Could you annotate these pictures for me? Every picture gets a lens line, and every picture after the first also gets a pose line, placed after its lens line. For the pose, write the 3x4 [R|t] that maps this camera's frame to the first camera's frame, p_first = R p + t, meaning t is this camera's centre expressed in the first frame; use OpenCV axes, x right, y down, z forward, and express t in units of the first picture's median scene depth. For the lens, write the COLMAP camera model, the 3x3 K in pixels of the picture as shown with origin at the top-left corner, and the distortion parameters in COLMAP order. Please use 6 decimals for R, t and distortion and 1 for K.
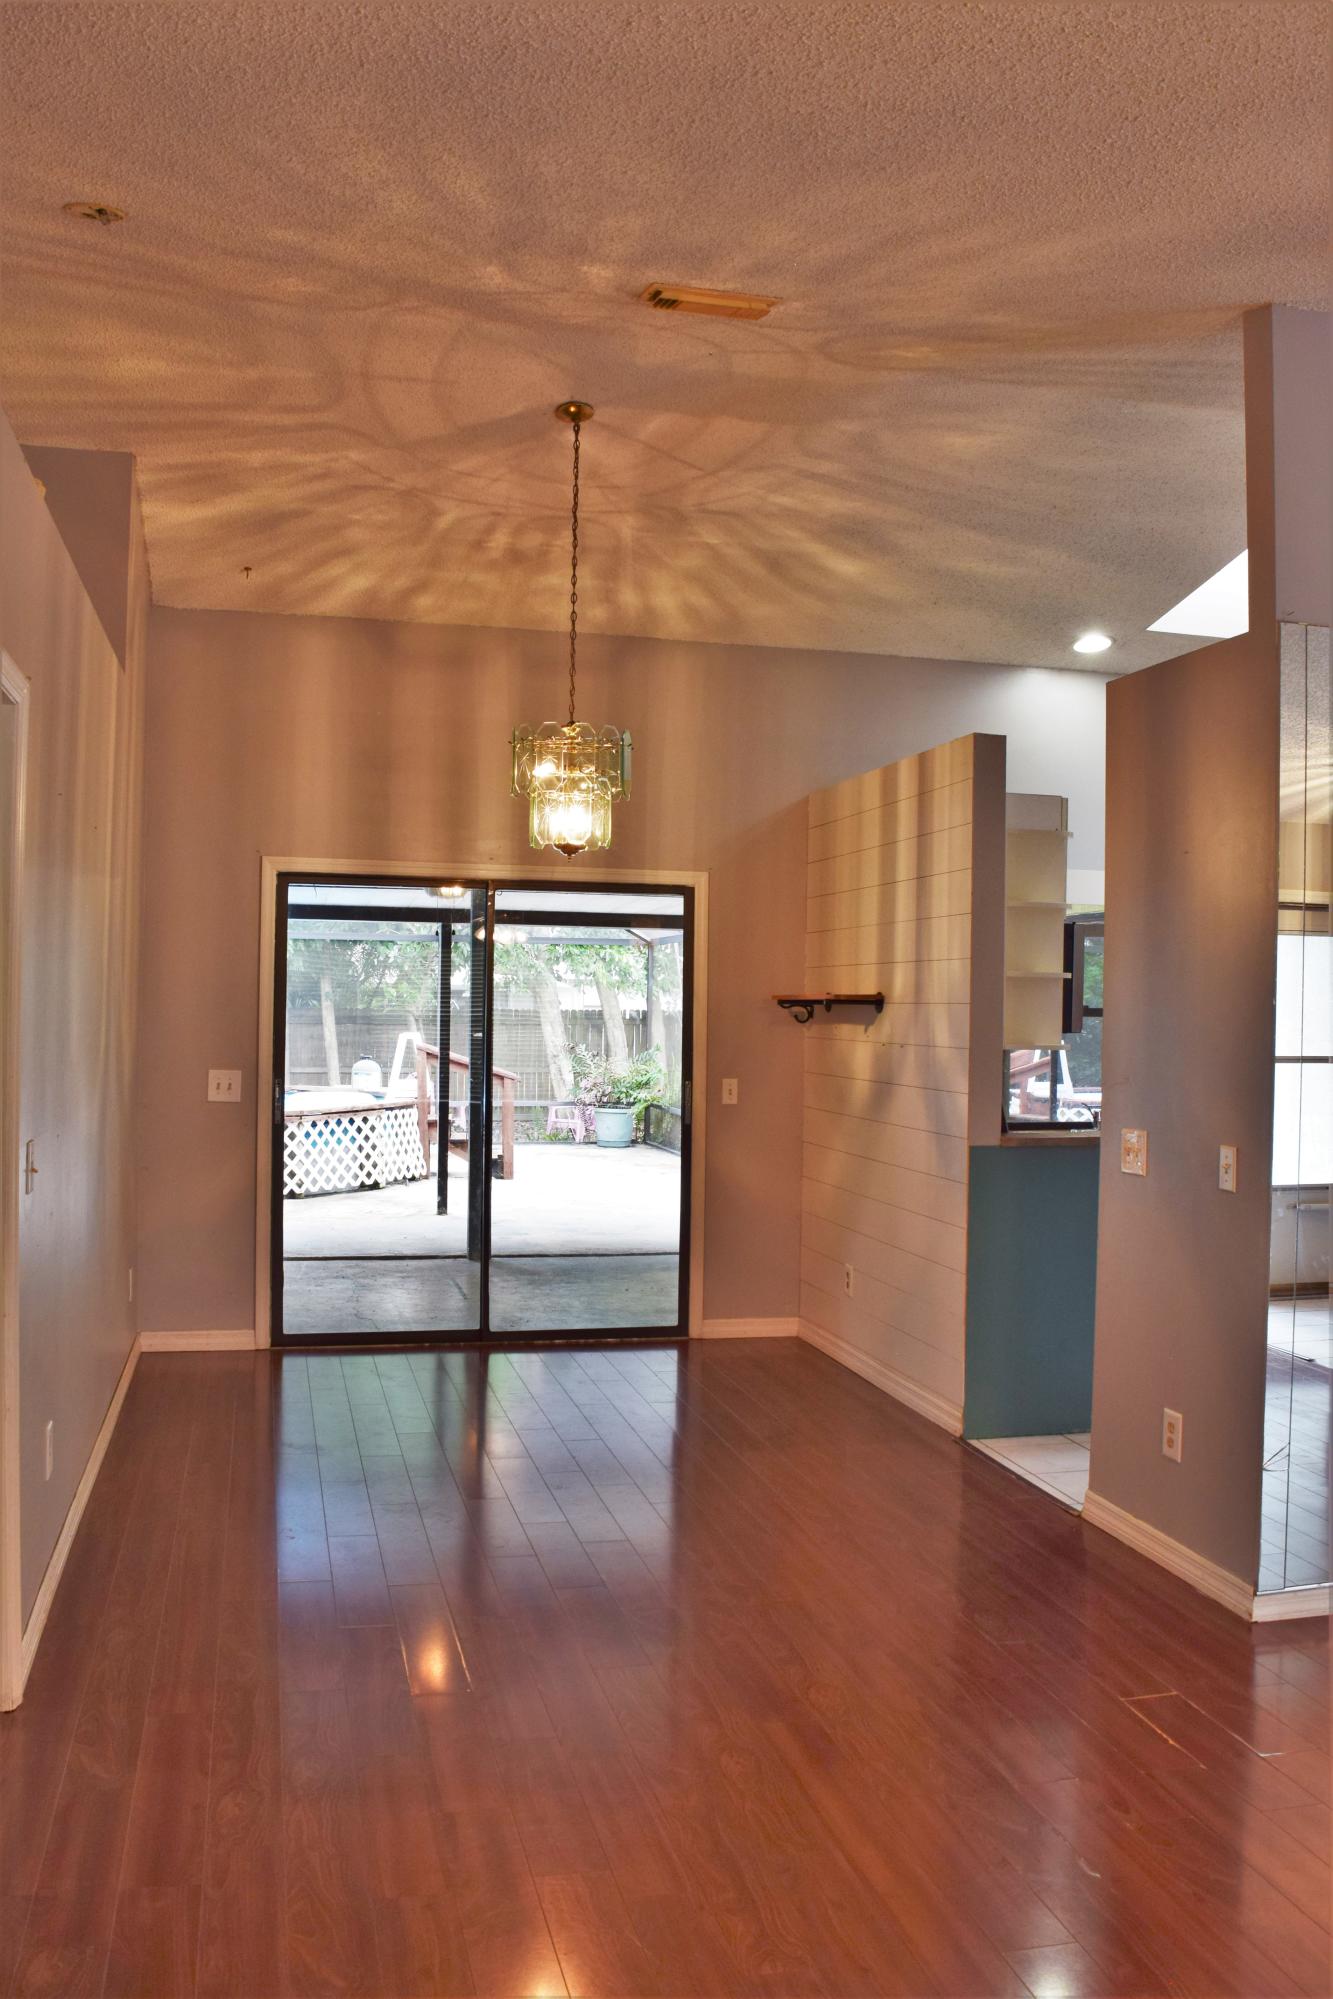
lens RADIAL K [[1602.9, 0, 673.9], [0, 1602.9, 1002.6], [0, 0, 1]] dist [-0.086489, -0.005131]
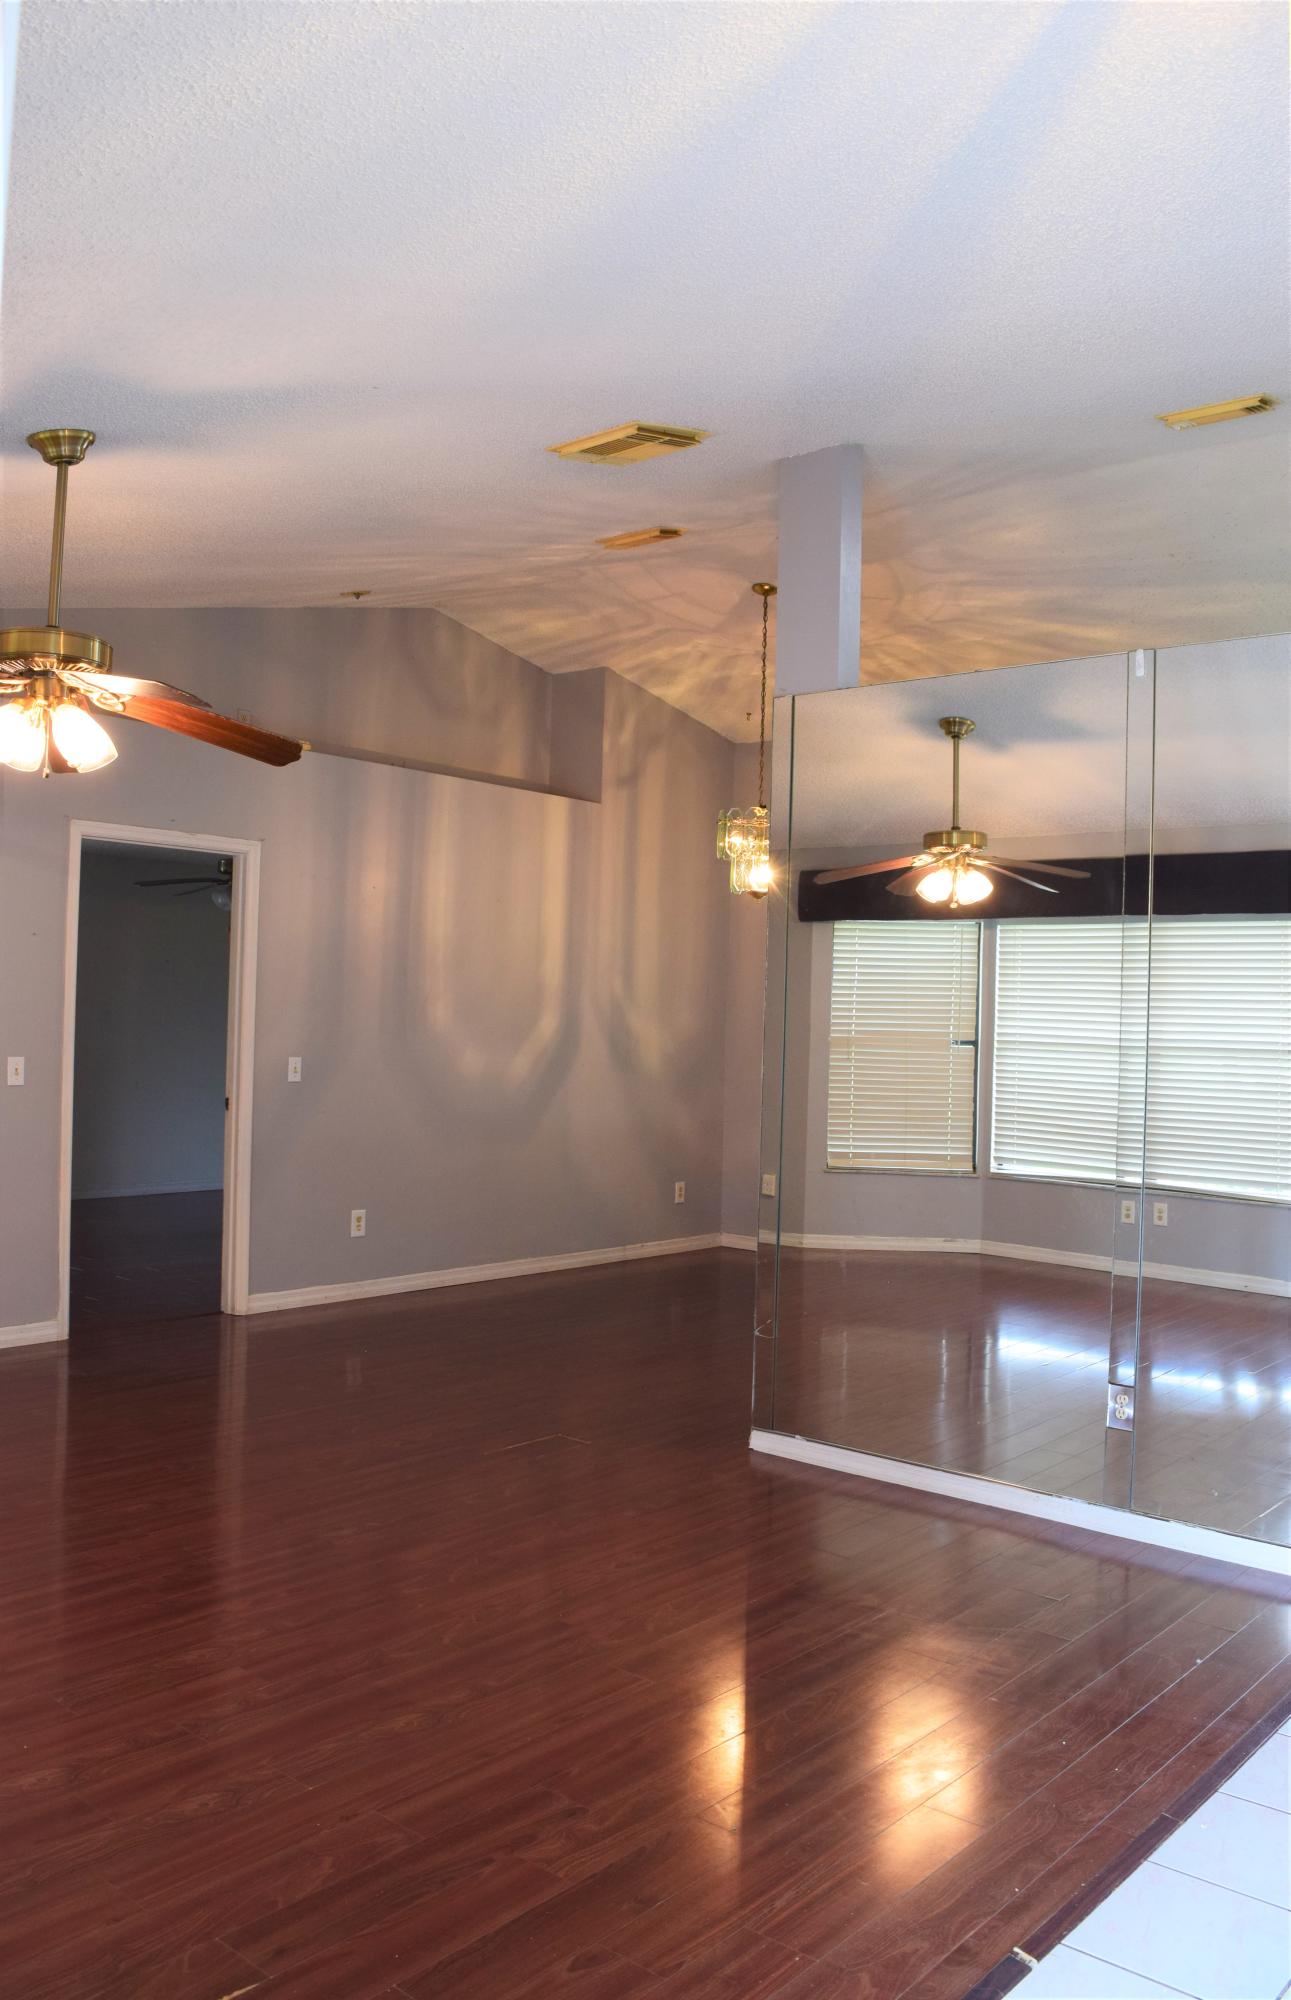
lens RADIAL K [[1567.2, 0, 653.5], [0, 1567.2, 1003.9], [0, 0, 1]] dist [-0.074387, -0.014164]
pose [[0.585614, -0.002471, -0.810586, 0.895177], [-0.028381, 0.999320, -0.023550, 0.033419], [0.810093, 0.036796, 0.585145, 0.093135]]
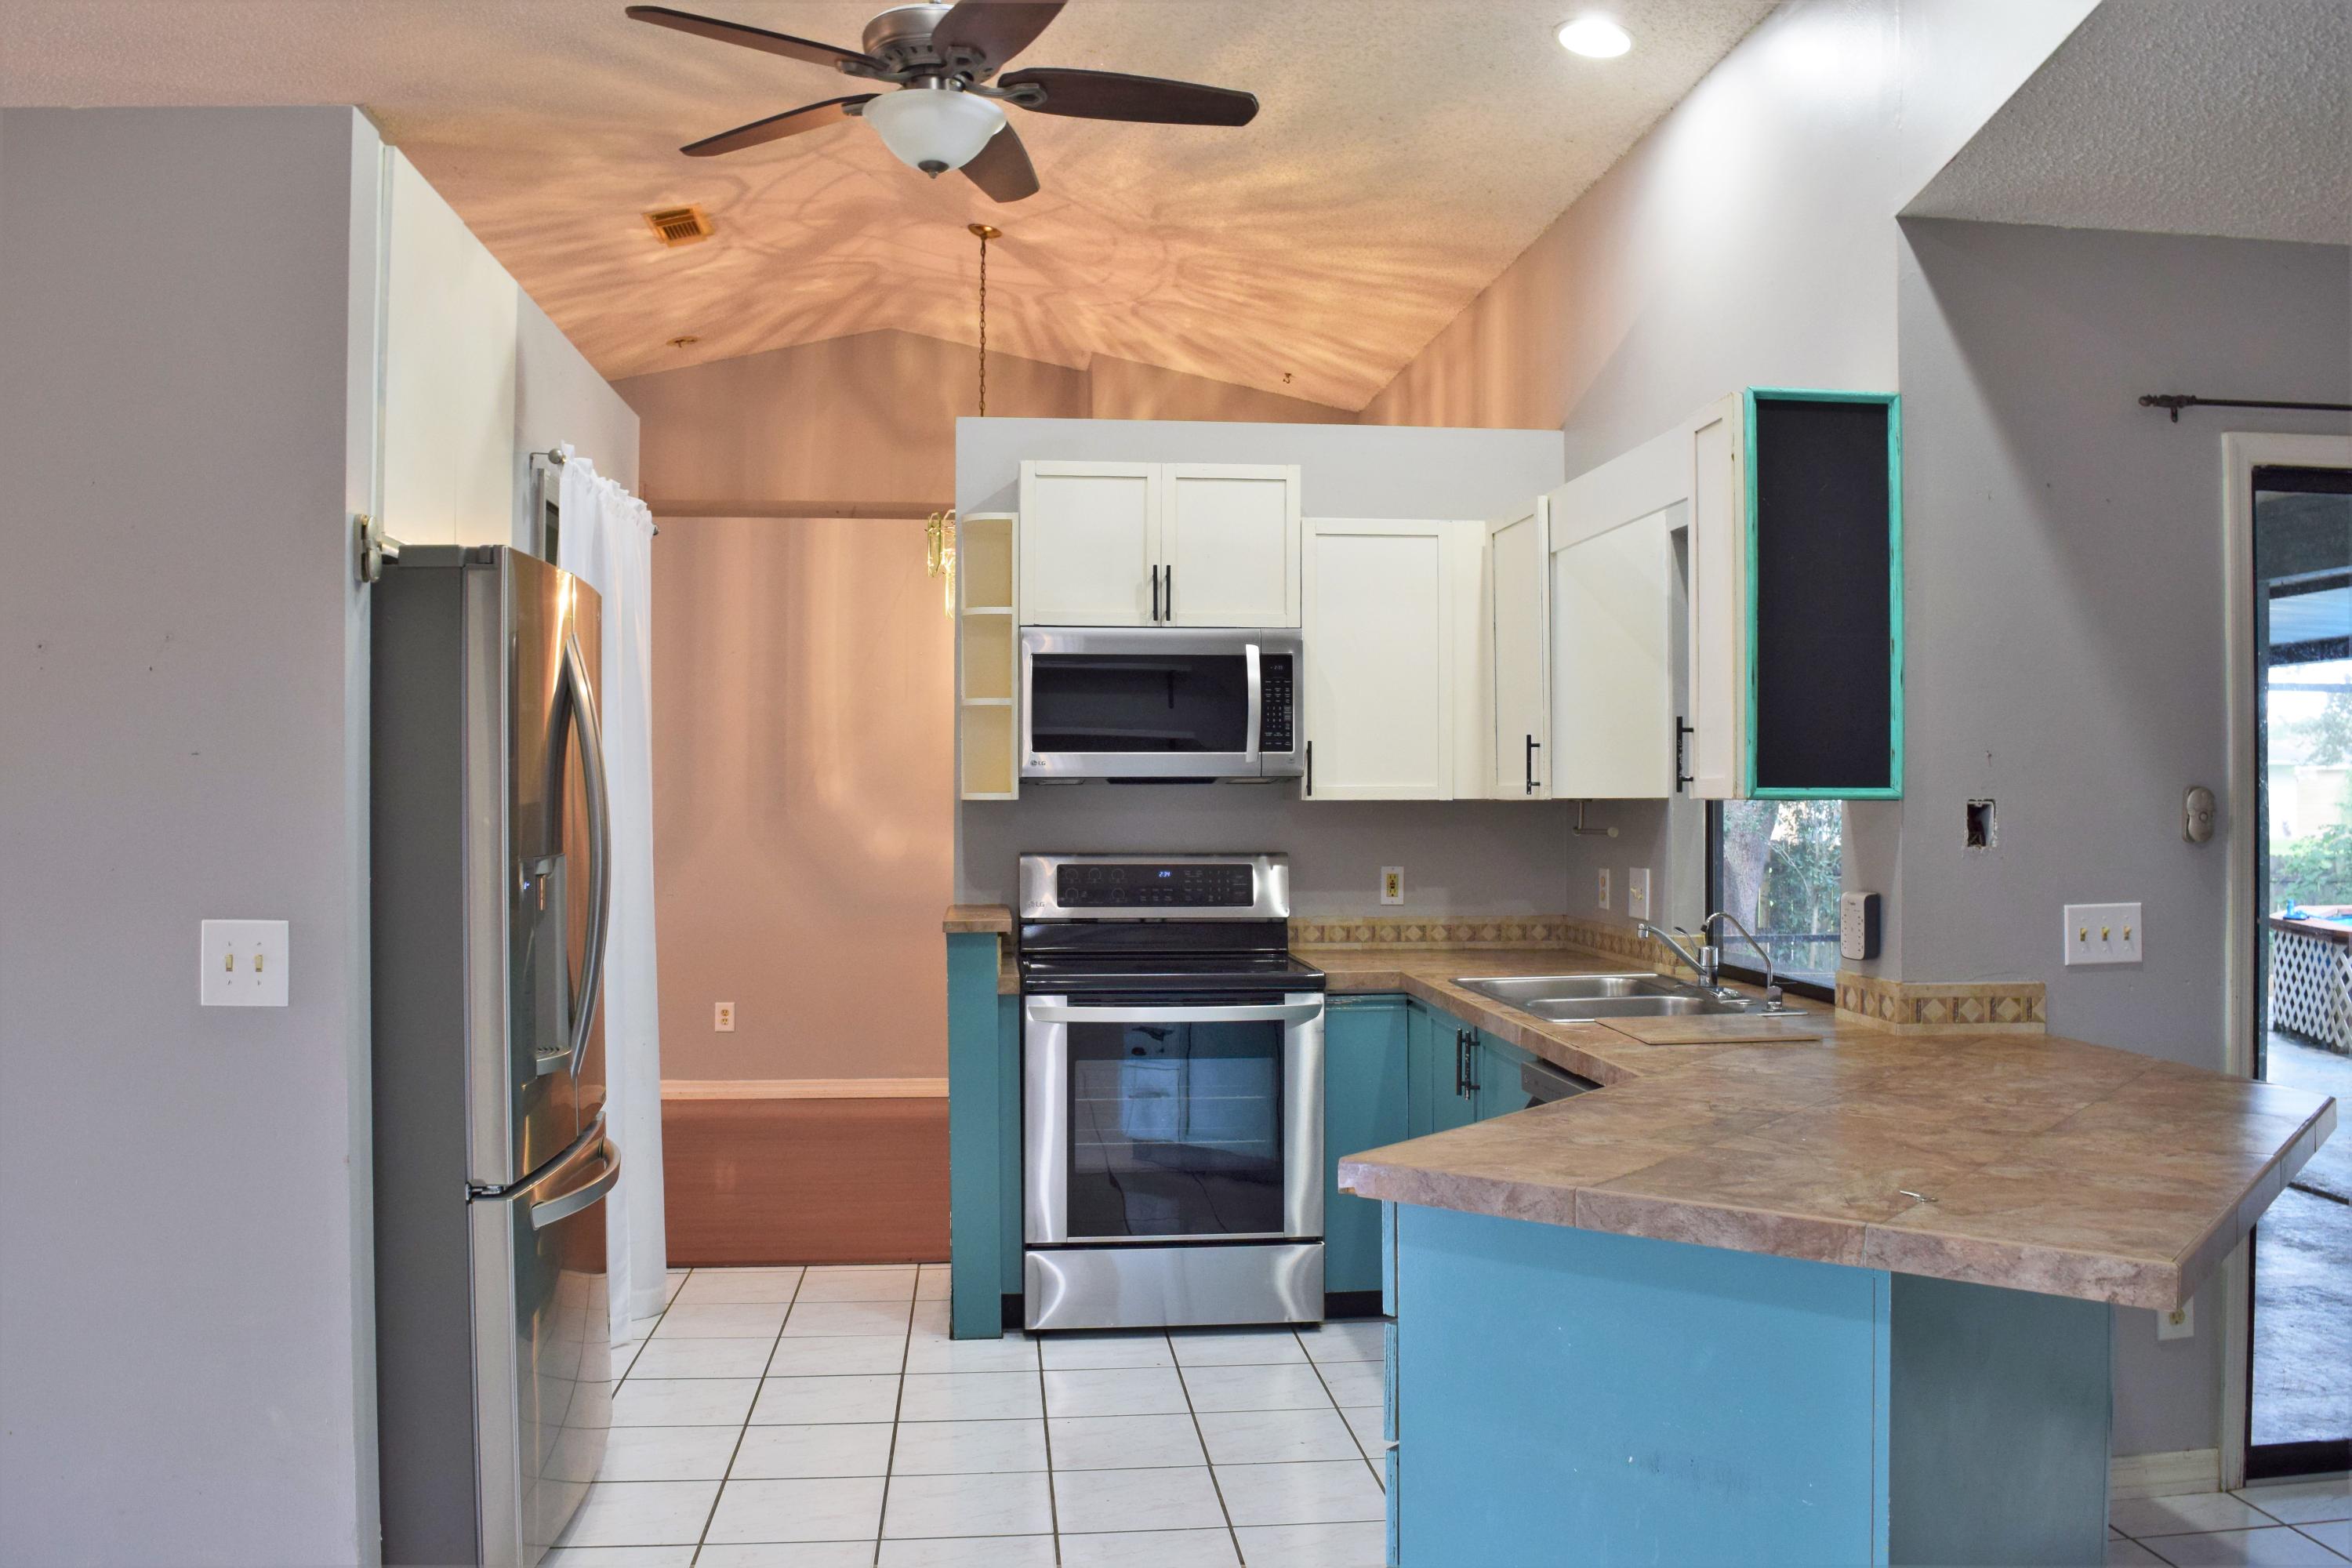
lens RADIAL K [[1886.0, 0, 1169.3], [0, 1886.0, 781.5], [0, 0, 1]] dist [-0.086489, -0.005131]
pose [[-0.141730, -0.012498, -0.989826, 1.076484], [0.002479, 0.999913, -0.012980, 0.030046], [0.989902, -0.004294, -0.141687, 1.152668]]
